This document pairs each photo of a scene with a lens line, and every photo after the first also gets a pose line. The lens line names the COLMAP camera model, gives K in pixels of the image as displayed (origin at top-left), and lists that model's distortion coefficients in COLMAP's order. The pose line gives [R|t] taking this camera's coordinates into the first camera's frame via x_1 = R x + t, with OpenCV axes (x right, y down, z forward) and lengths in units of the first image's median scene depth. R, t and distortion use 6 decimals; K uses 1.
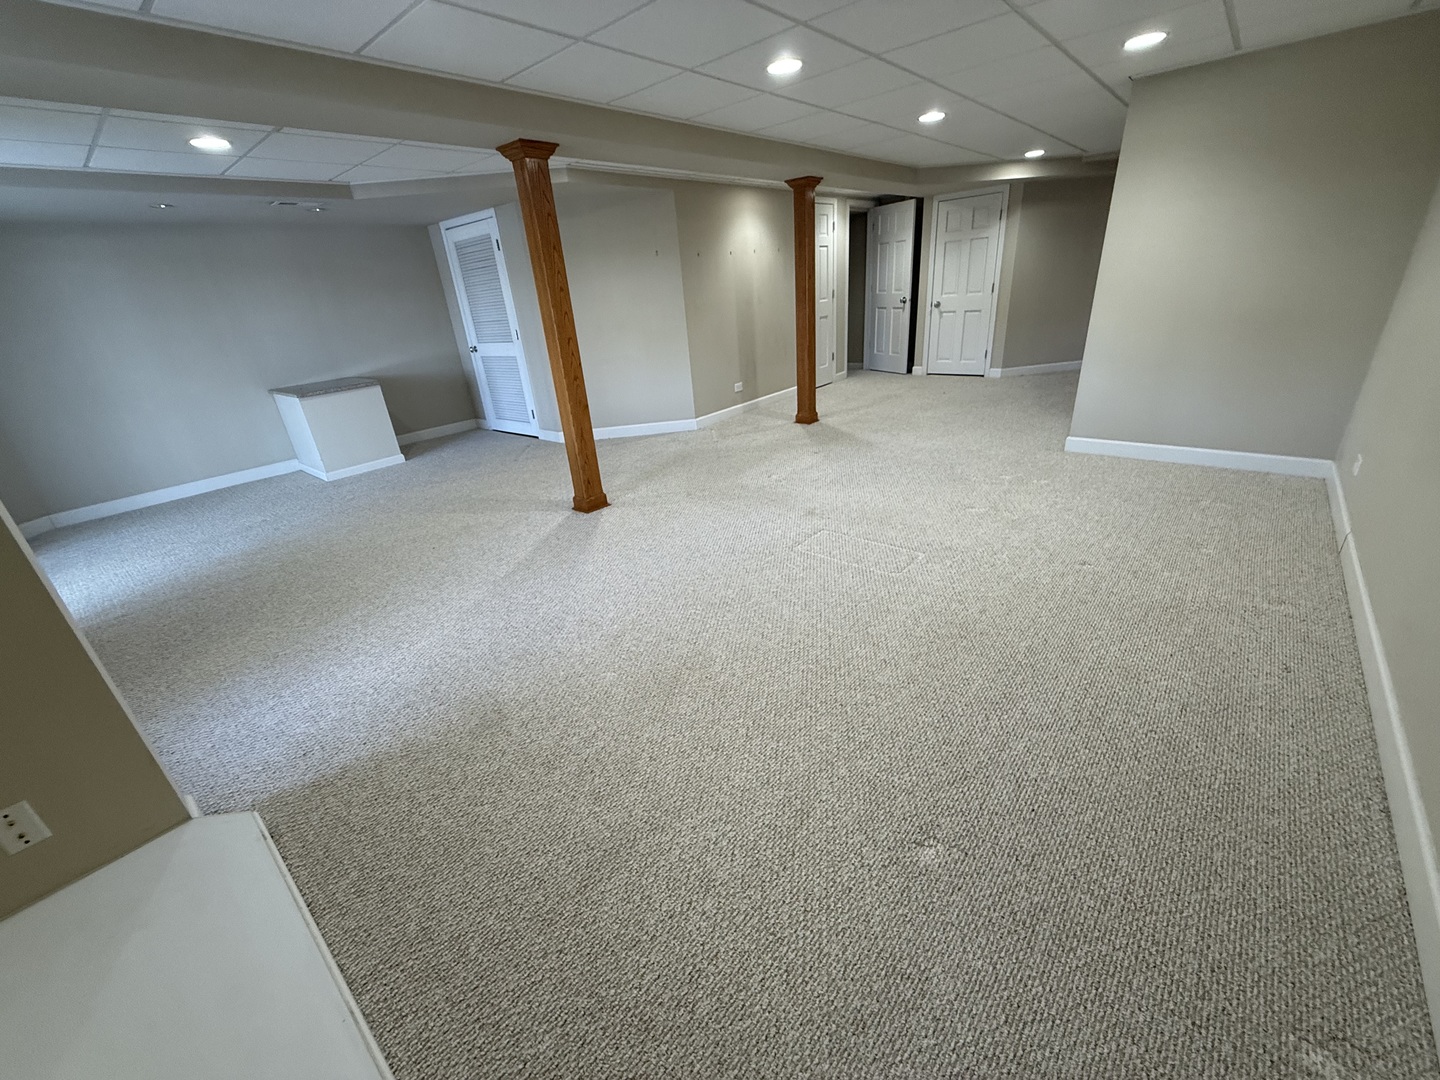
lens RADIAL K [[575.0, 0, 717.5], [0, 575.0, 541.6], [0, 0, 1]] dist [-0.000670, 0.000336]
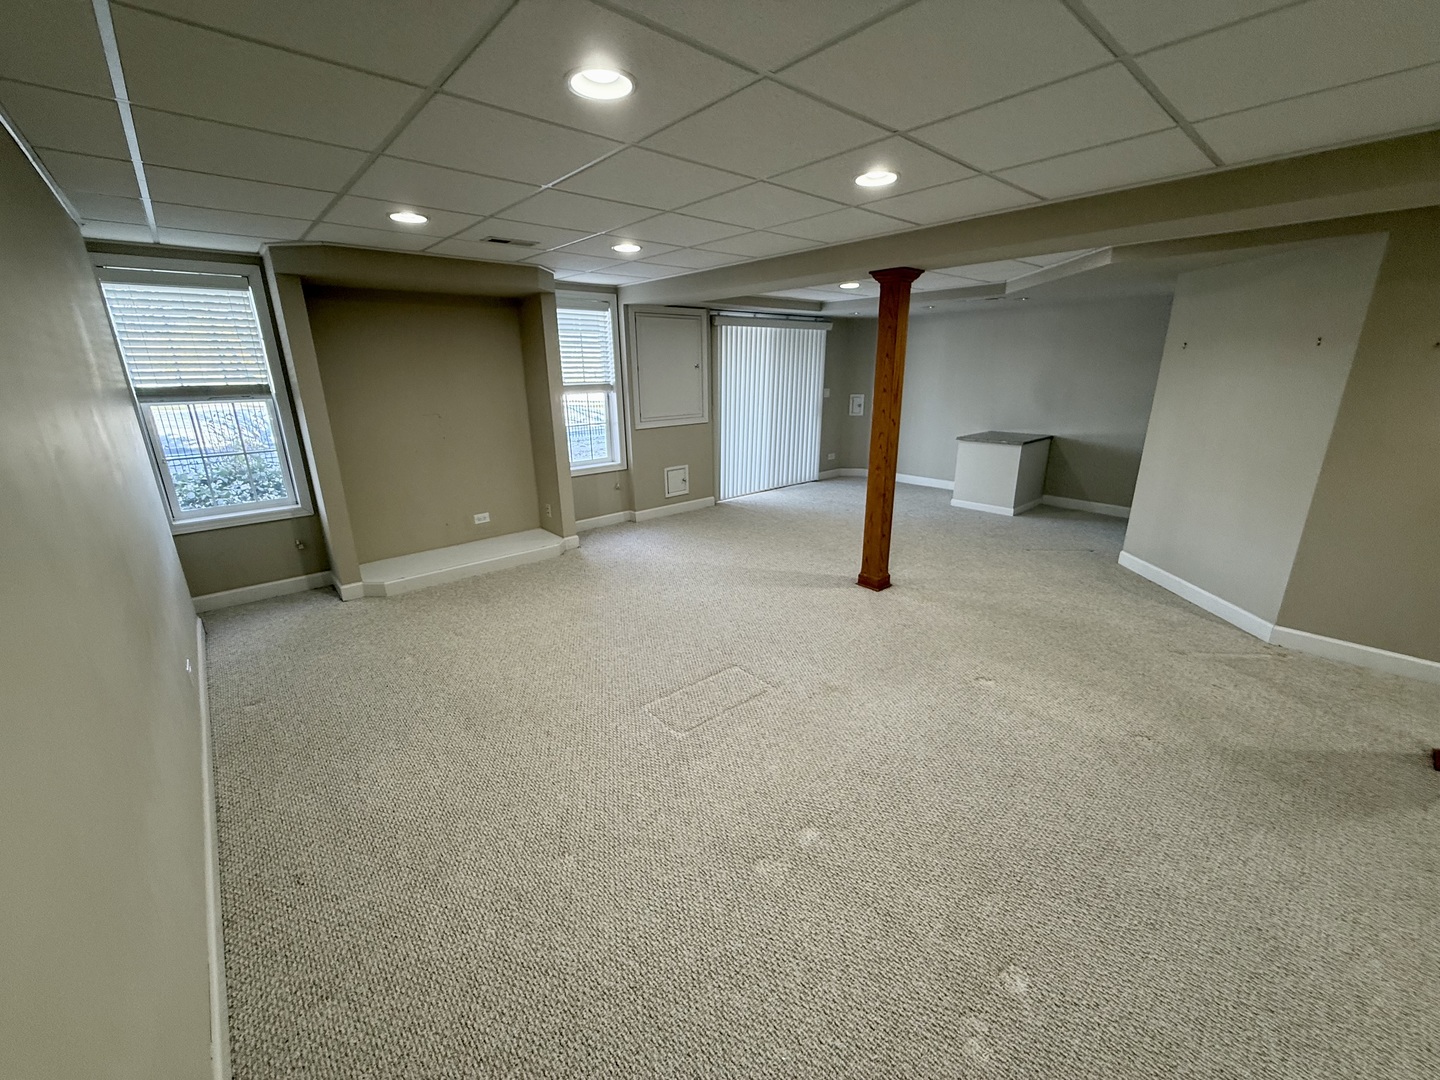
lens RADIAL K [[575.0, 0, 714.6], [0, 575.0, 543.4], [0, 0, 1]] dist [-0.000670, 0.000336]
pose [[-0.134333, 0.369732, -0.919376, 0.620915], [-0.386721, 0.834657, 0.392166, -0.345460], [0.912360, 0.408223, 0.030861, 0.544090]]
